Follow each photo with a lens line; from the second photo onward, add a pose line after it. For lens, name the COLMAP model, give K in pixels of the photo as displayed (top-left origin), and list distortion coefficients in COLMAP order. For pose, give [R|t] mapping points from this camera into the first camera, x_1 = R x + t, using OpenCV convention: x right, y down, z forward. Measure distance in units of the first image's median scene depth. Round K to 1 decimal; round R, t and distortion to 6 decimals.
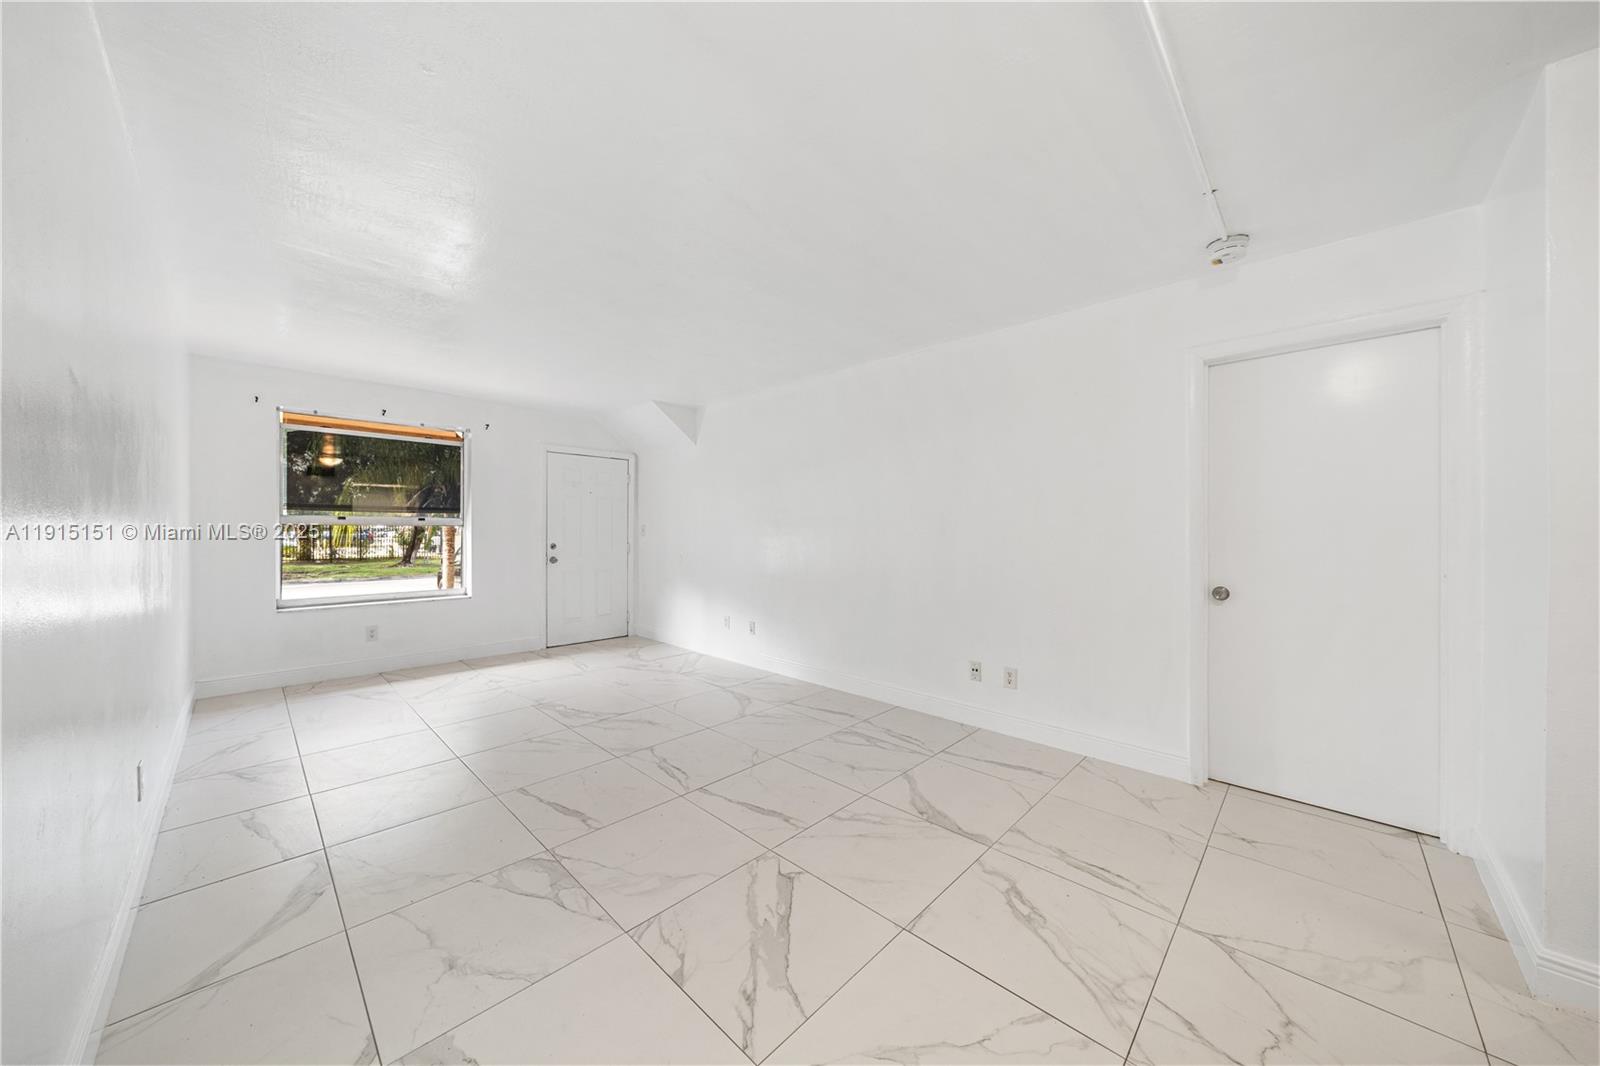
lens RADIAL K [[540.1, 0, 800.0], [0, 540.1, 533.0], [0, 0, 1]] dist [-0.000566, -0.000020]
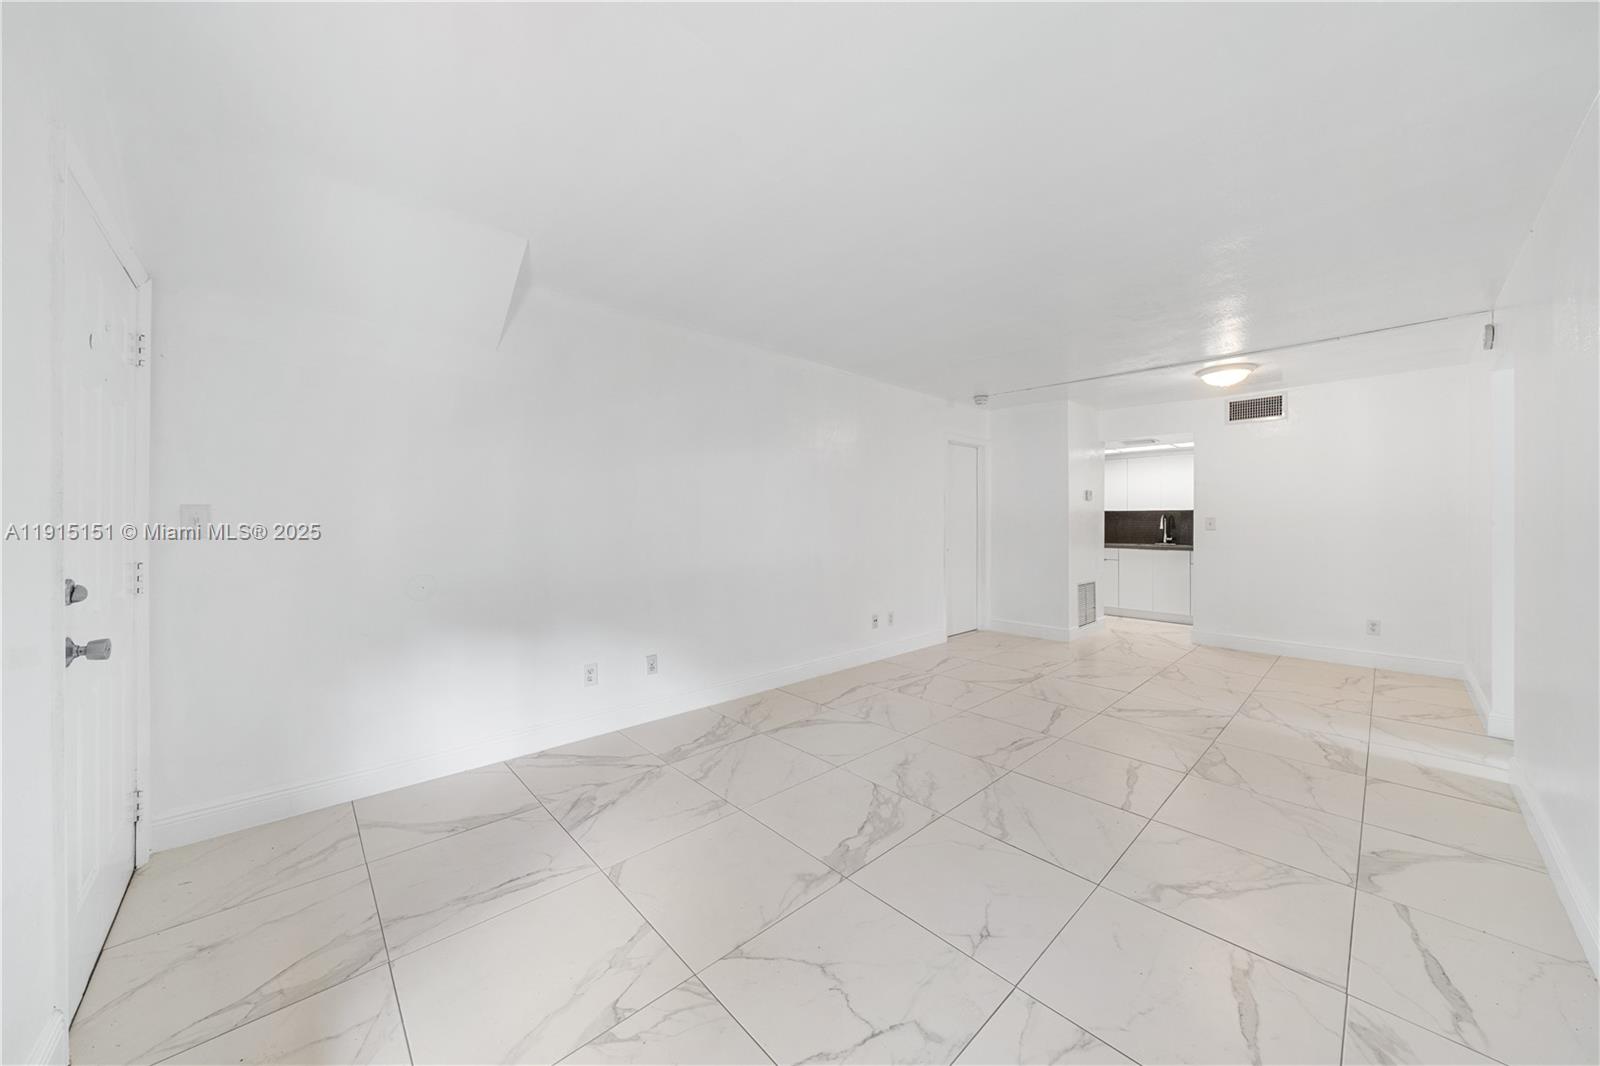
lens RADIAL K [[563.9, 0, 786.3], [0, 563.9, 516.9], [0, 0, 1]] dist [-0.000876, -0.000020]
pose [[0.056294, 0.003464, 0.998408, -1.124542], [0.003040, 0.999989, -0.003641, -0.007274], [-0.998410, 0.003240, 0.056283, 1.138193]]
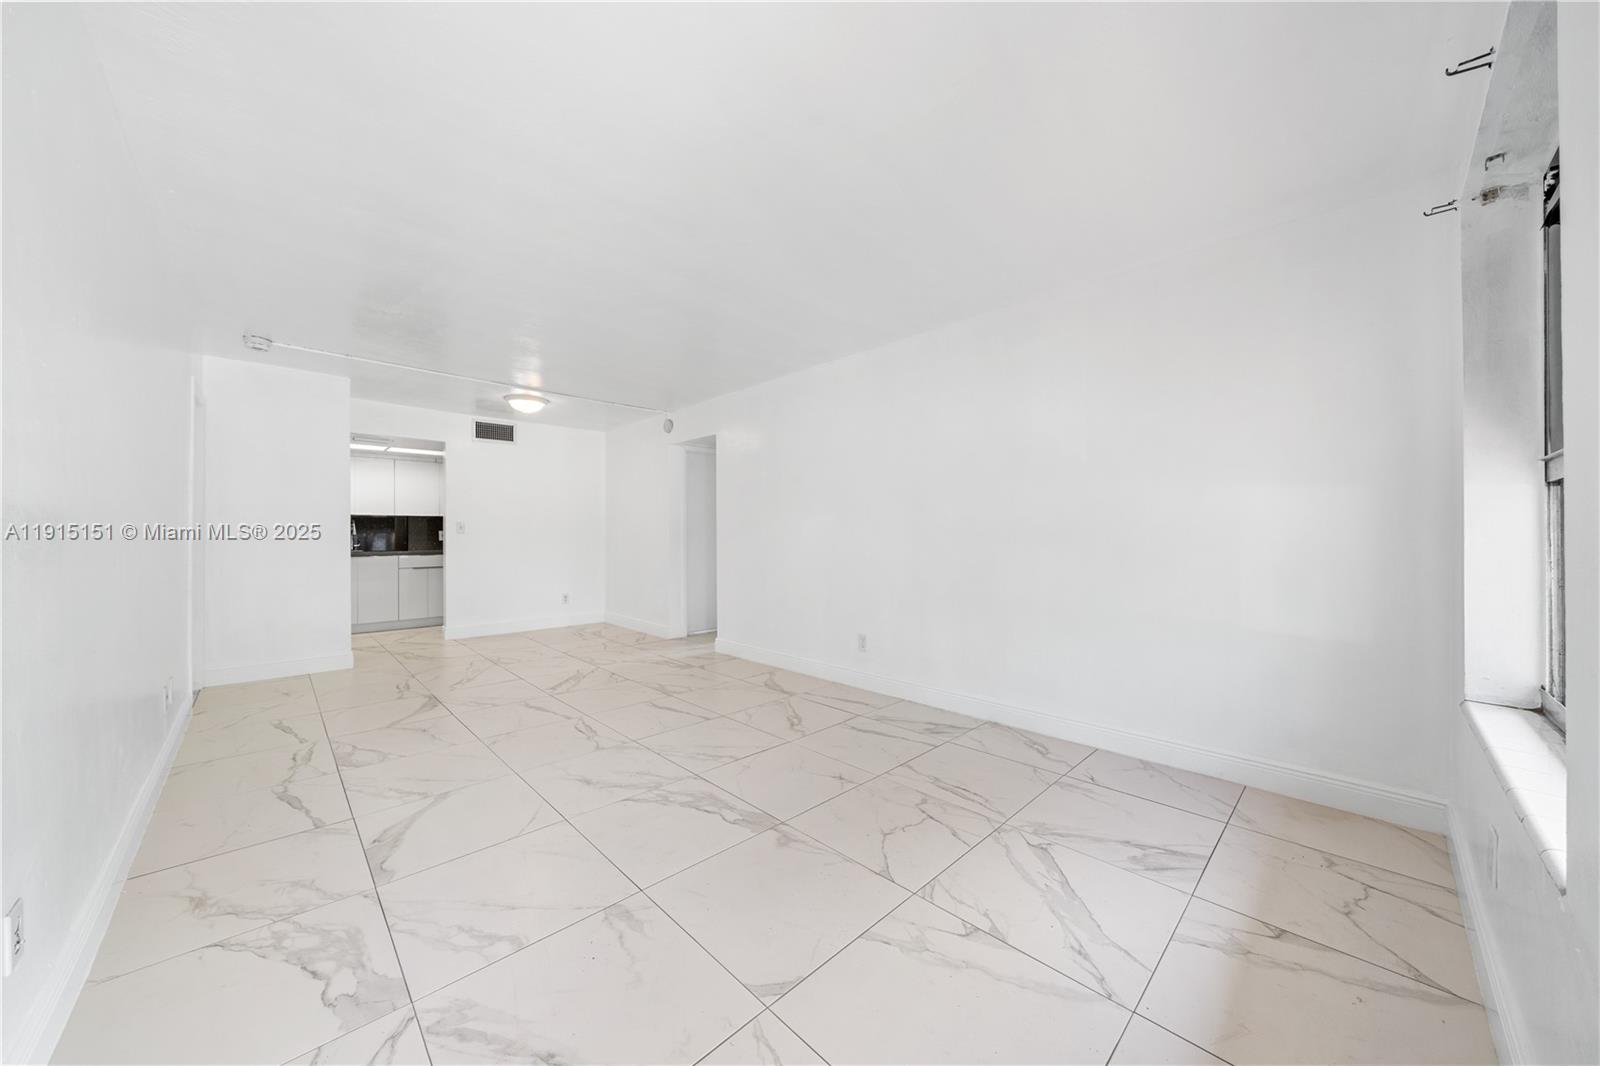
lens RADIAL K [[551.1, 0, 810.6], [0, 551.1, 561.7], [0, 0, 1]] dist [-0.000046, 0.000040]
pose [[-0.999881, 0.000913, 0.015375, -0.591629], [0.001776, 0.998417, 0.056222, 0.018587], [-0.015299, 0.056243, -0.998300, 1.731396]]
